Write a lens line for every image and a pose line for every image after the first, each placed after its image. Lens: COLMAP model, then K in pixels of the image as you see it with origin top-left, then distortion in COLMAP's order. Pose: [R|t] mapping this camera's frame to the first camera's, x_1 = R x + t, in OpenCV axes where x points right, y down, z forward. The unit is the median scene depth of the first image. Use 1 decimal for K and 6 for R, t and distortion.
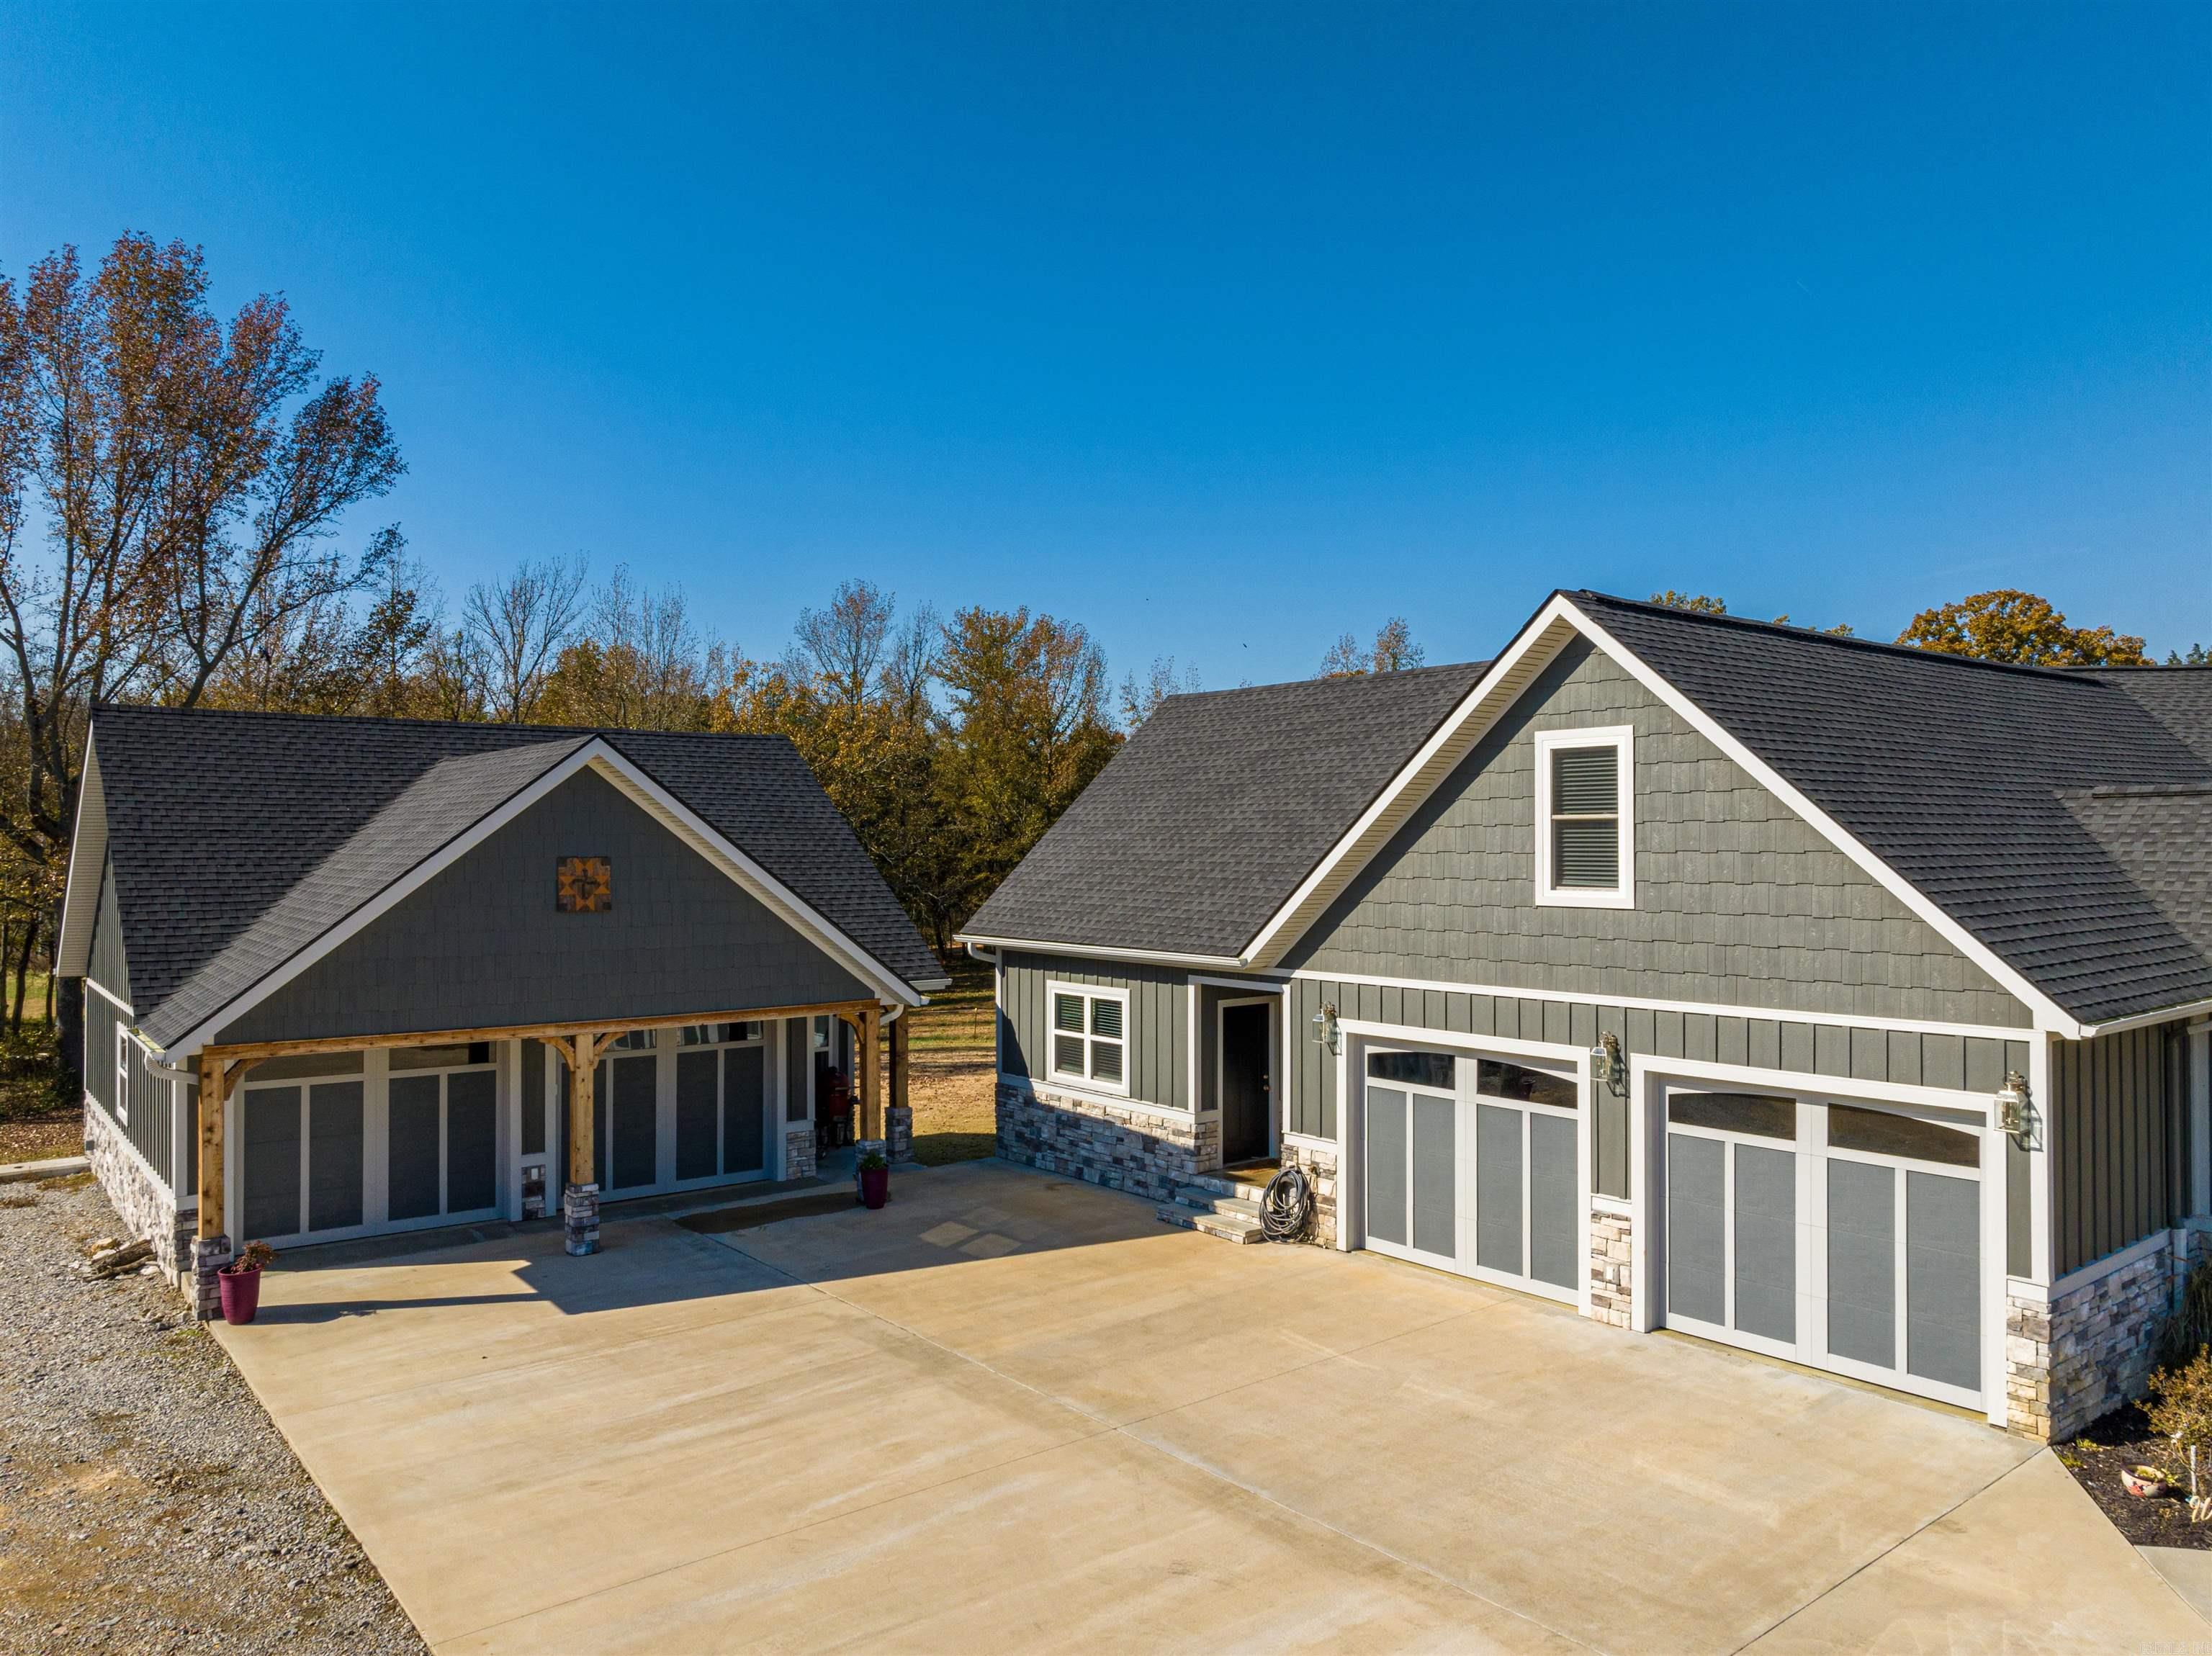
lens RADIAL K [[1561.0, 0, 1103.7], [0, 1561.0, 826.6], [0, 0, 1]] dist [-0.033040, 0.014896]
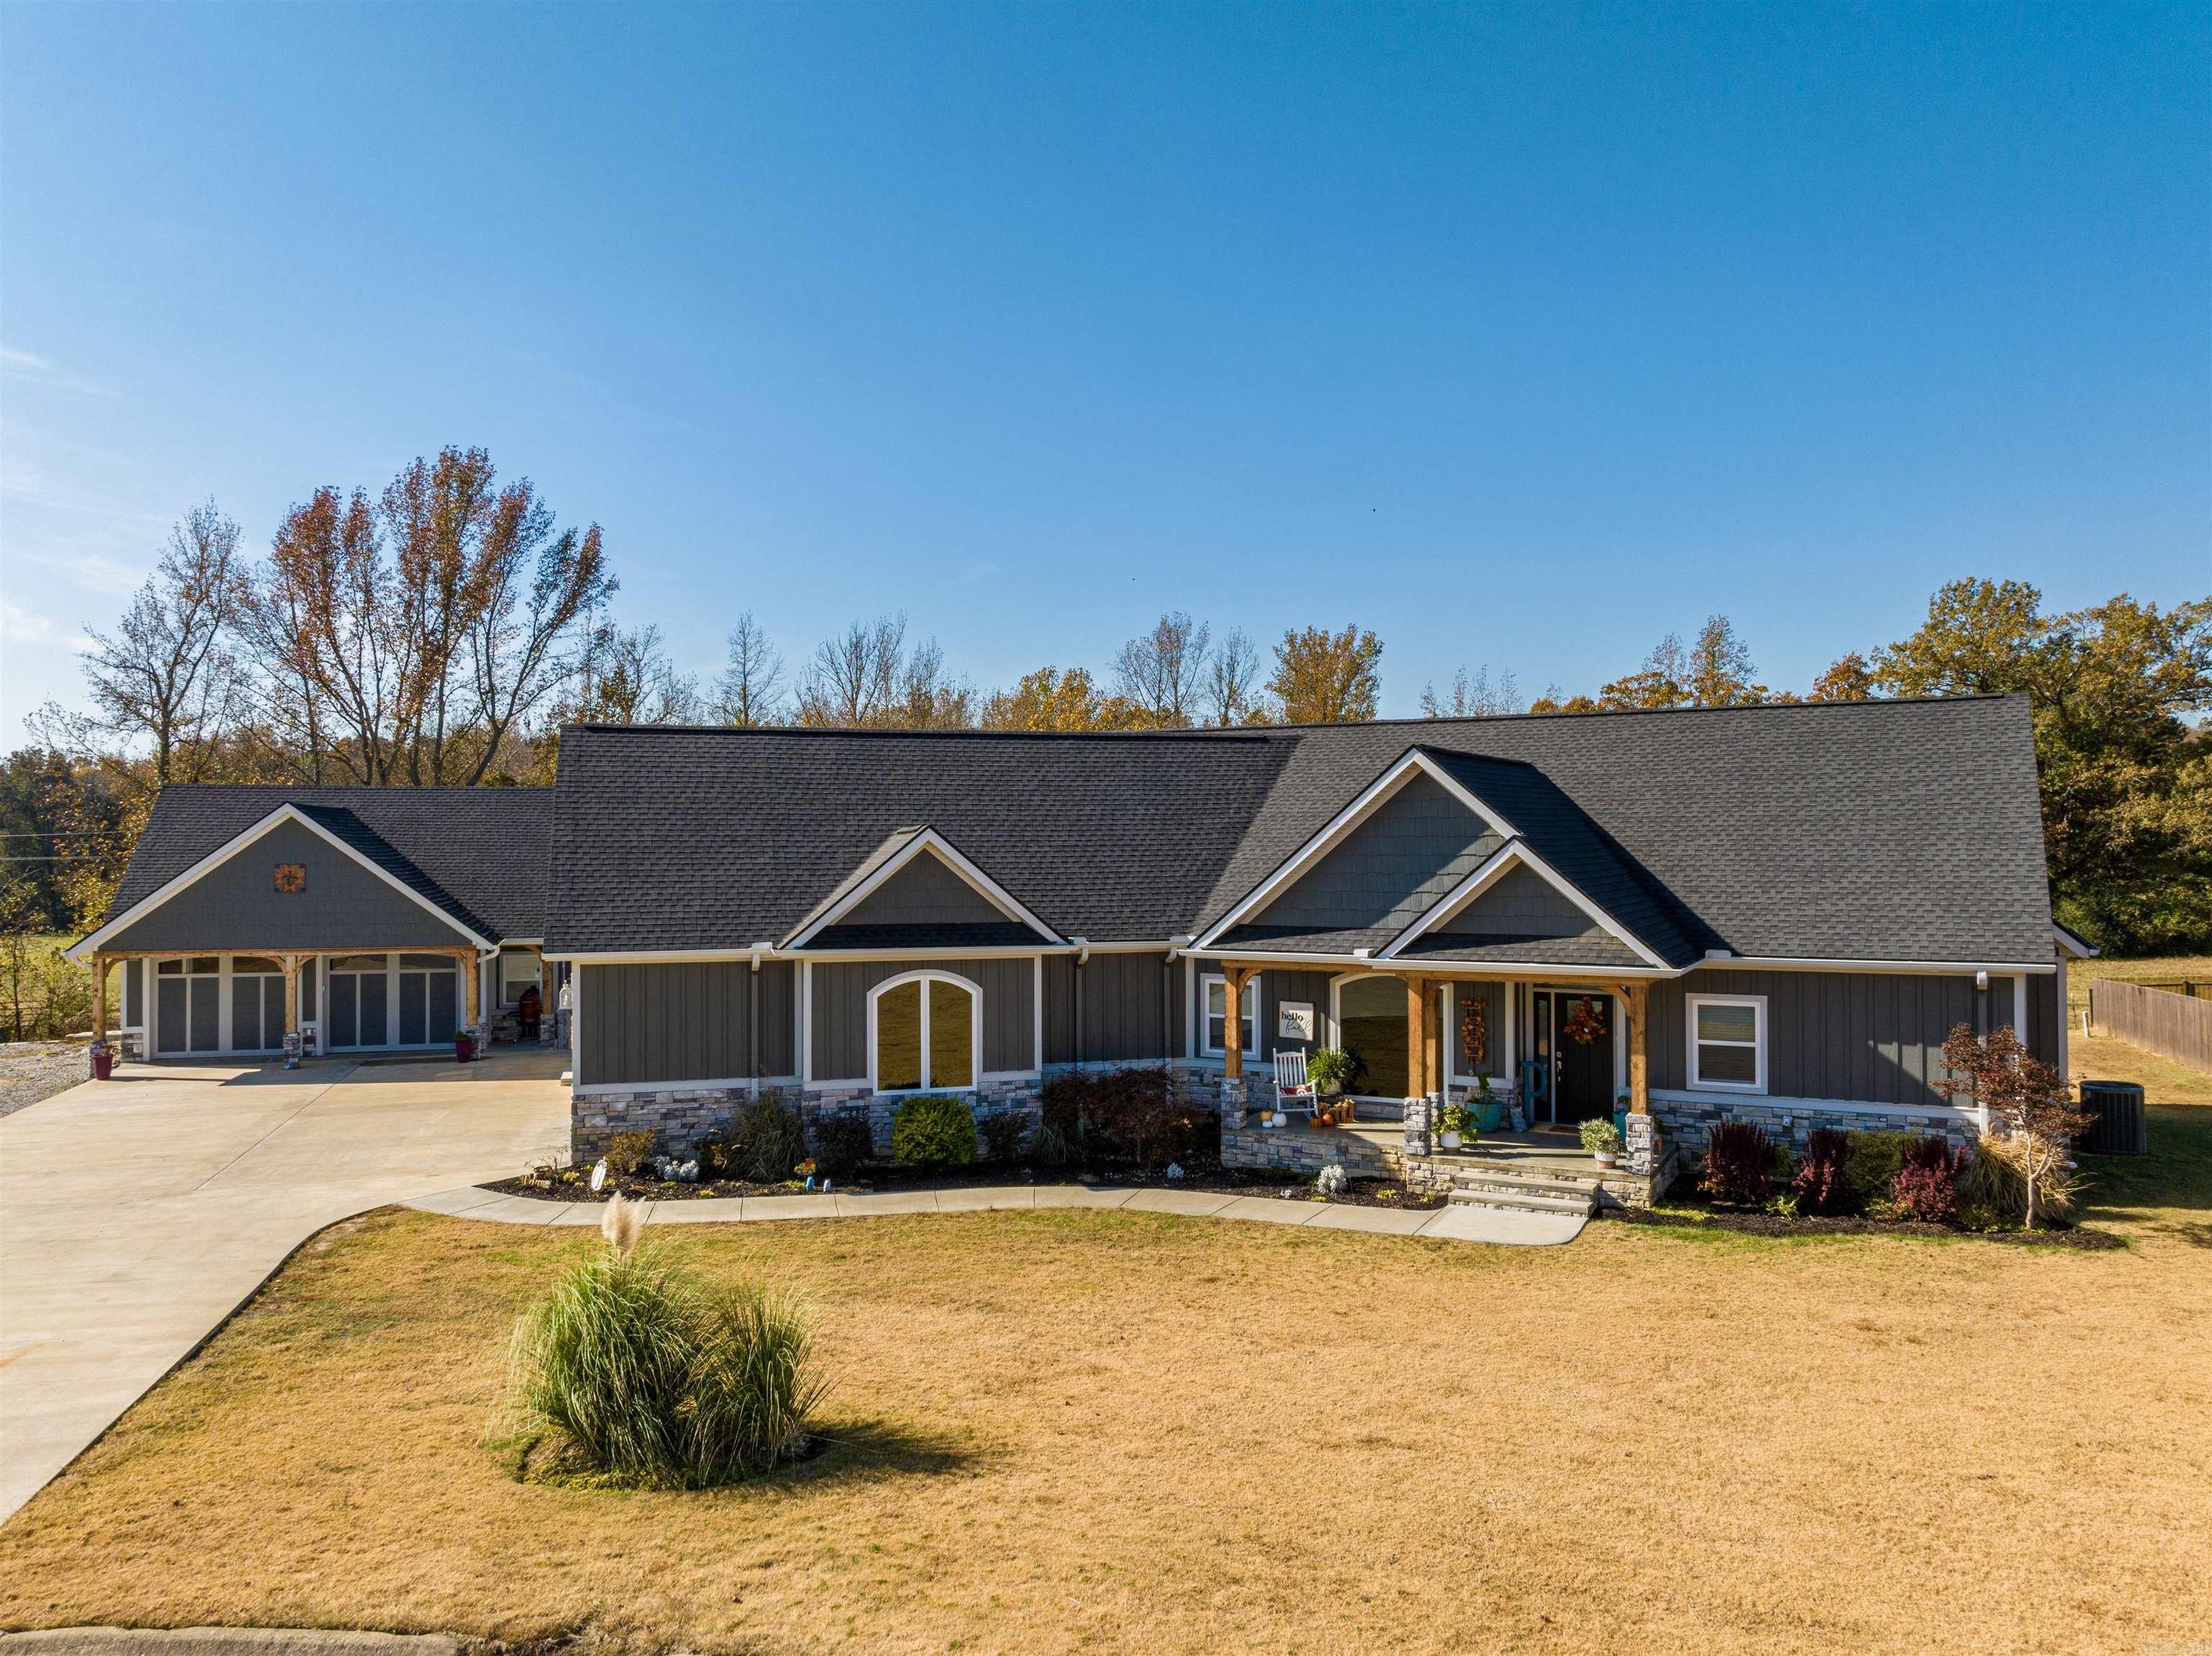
lens RADIAL K [[1561.0, 0, 1113.1], [0, 1561.0, 824.1], [0, 0, 1]] dist [-0.033040, 0.014896]
pose [[0.925783, -0.004888, -0.378023, 0.547204], [0.005038, 0.999987, -0.000591, -0.009798], [0.378021, -0.001357, 0.925796, -0.161648]]
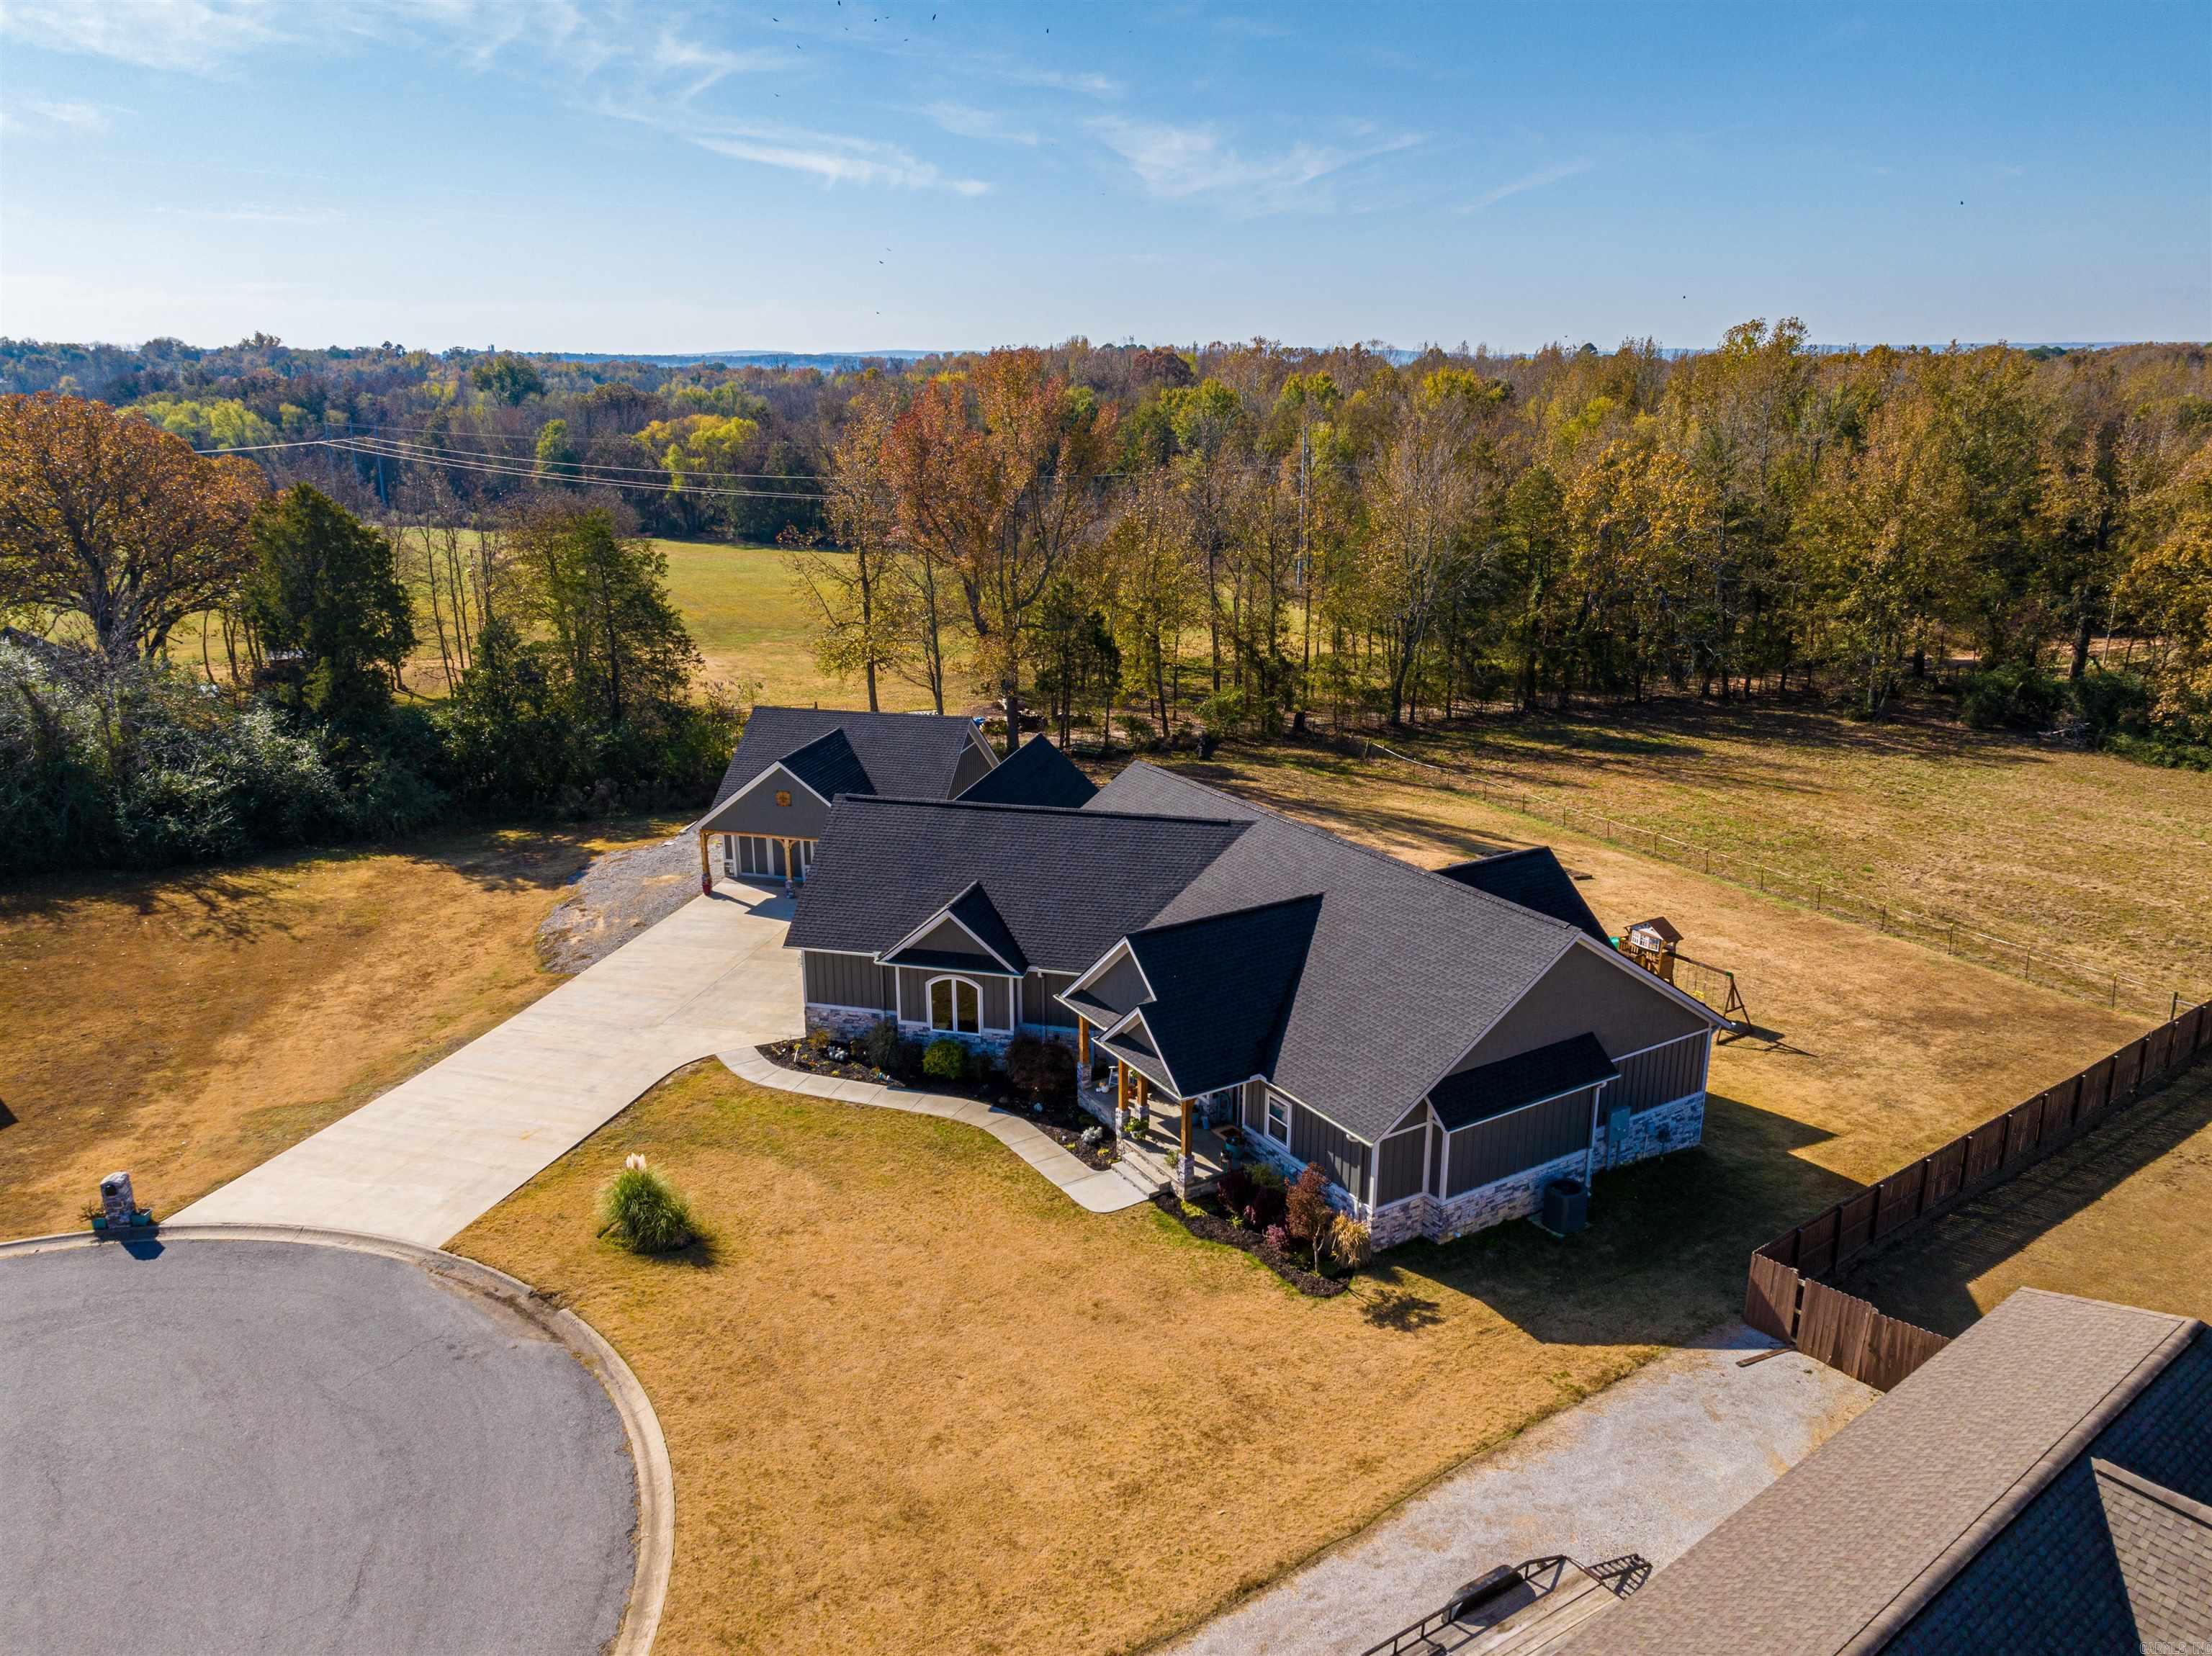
lens RADIAL K [[1561.0, 0, 1103.1], [0, 1561.0, 830.1], [0, 0, 1]] dist [-0.033040, 0.014896]
pose [[0.604677, 0.226705, -0.763525, 1.148198], [0.009068, 0.956614, 0.291219, -0.373651], [0.796419, -0.183017, 0.576386, -0.193043]]
